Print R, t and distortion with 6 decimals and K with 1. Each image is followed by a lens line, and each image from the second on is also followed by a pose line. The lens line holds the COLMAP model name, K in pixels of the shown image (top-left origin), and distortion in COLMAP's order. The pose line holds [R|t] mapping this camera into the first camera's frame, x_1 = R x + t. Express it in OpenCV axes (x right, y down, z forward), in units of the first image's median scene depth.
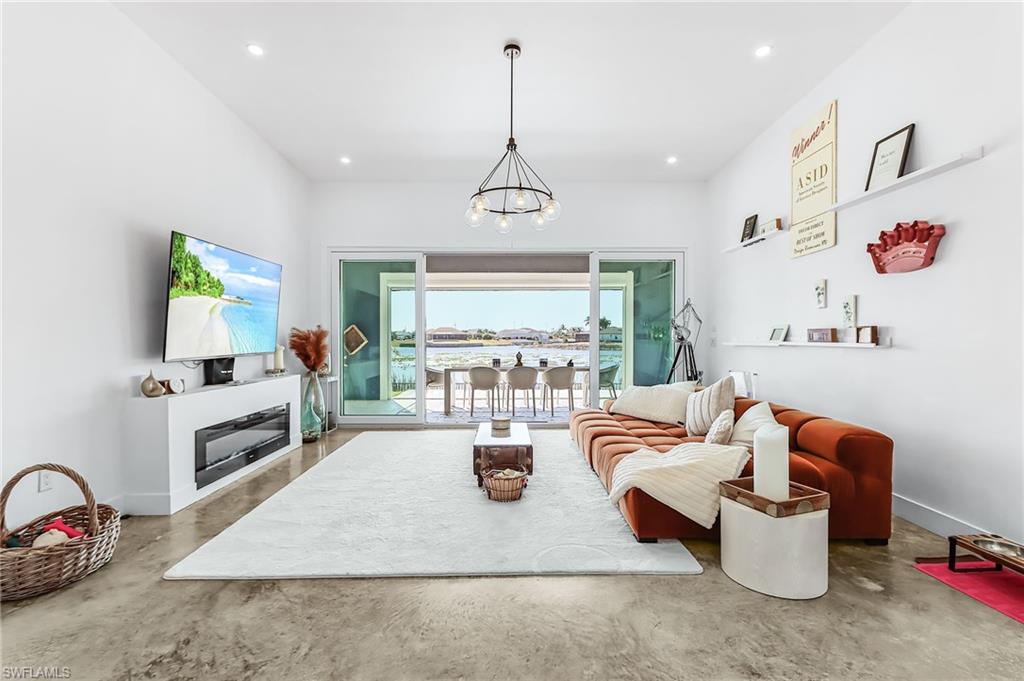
lens RADIAL K [[471.7, 0, 512.0], [0, 471.7, 340.5], [0, 0, 1]] dist [0.002383, 0.000430]
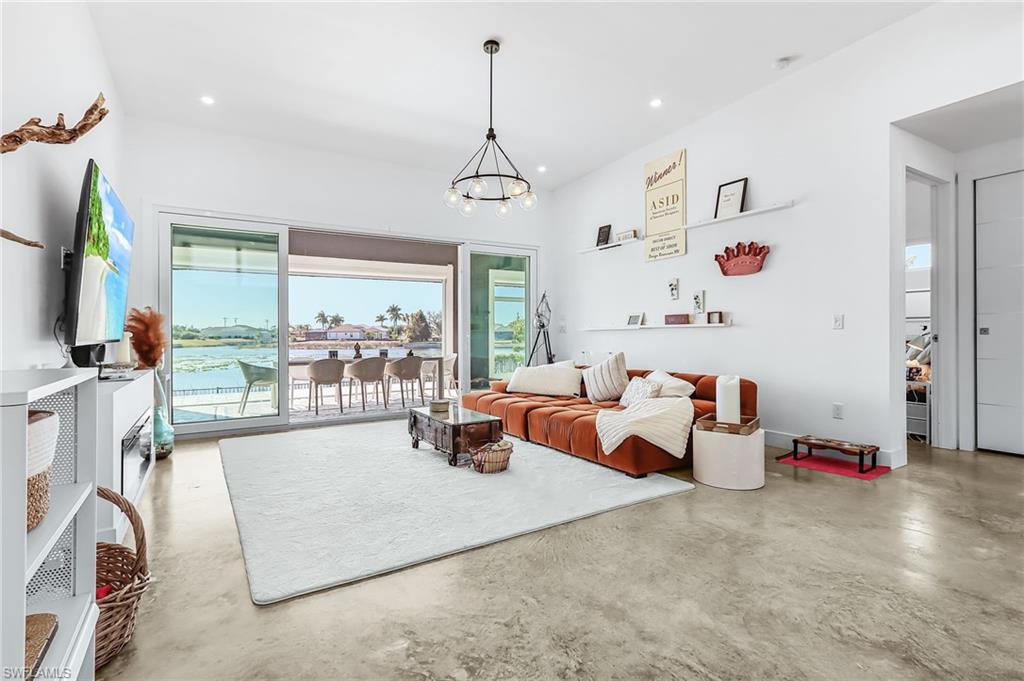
lens RADIAL K [[485.4, 0, 508.3], [0, 485.4, 336.7], [0, 0, 1]] dist [0.000423, 0.000075]
pose [[0.858066, -0.009349, 0.513454, -0.438606], [0.011438, 0.999934, -0.000908, 0.031655], [-0.513412, 0.006652, 0.858117, 0.043899]]
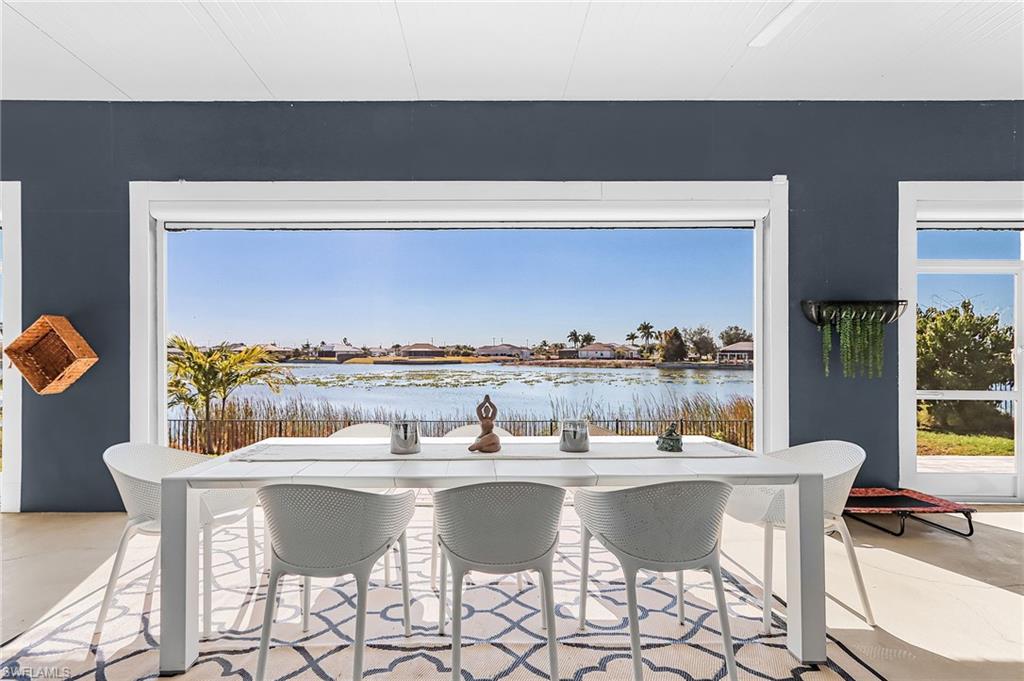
lens RADIAL K [[483.8, 0, 494.7], [0, 483.8, 358.3], [0, 0, 1]] dist [0.015132, 0.000262]
pose [[0.999982, -0.000850, 0.005876, 0.034537], [0.000838, 0.999998, 0.002009, -0.000266], [-0.005878, -0.002004, 0.999981, 1.413516]]
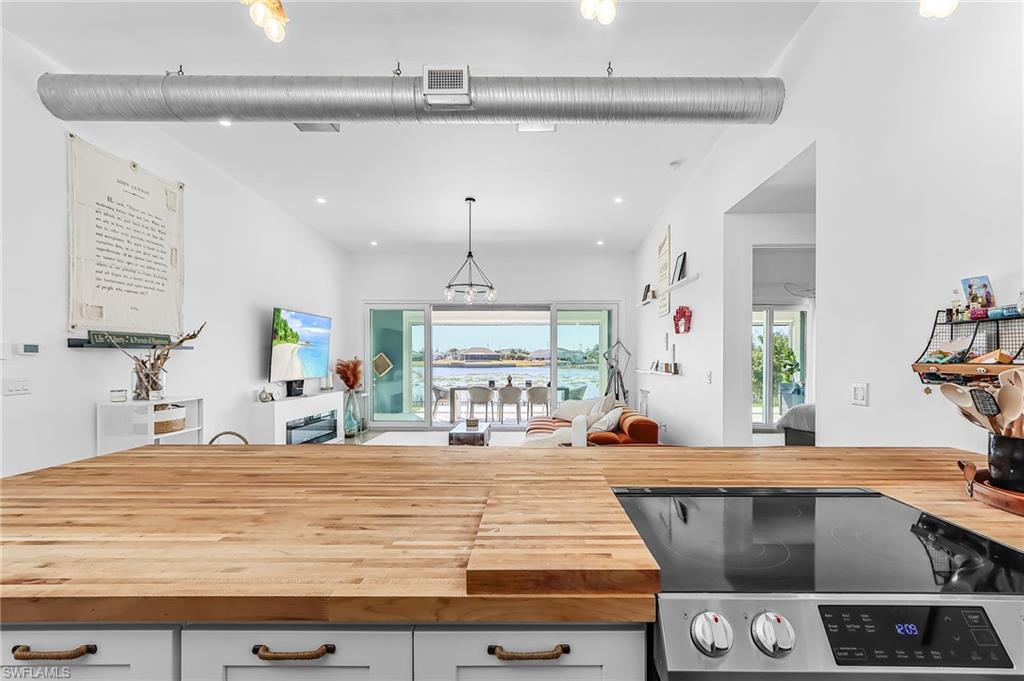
lens RADIAL K [[483.0, 0, 539.9], [0, 483.0, 360.1], [0, 0, 1]] dist [-0.000328, 0.000360]
pose [[0.999882, 0.002191, -0.015183, 0.230004], [-0.002216, 0.999996, -0.001627, -0.028950], [0.015180, 0.001660, 0.999883, -0.610980]]
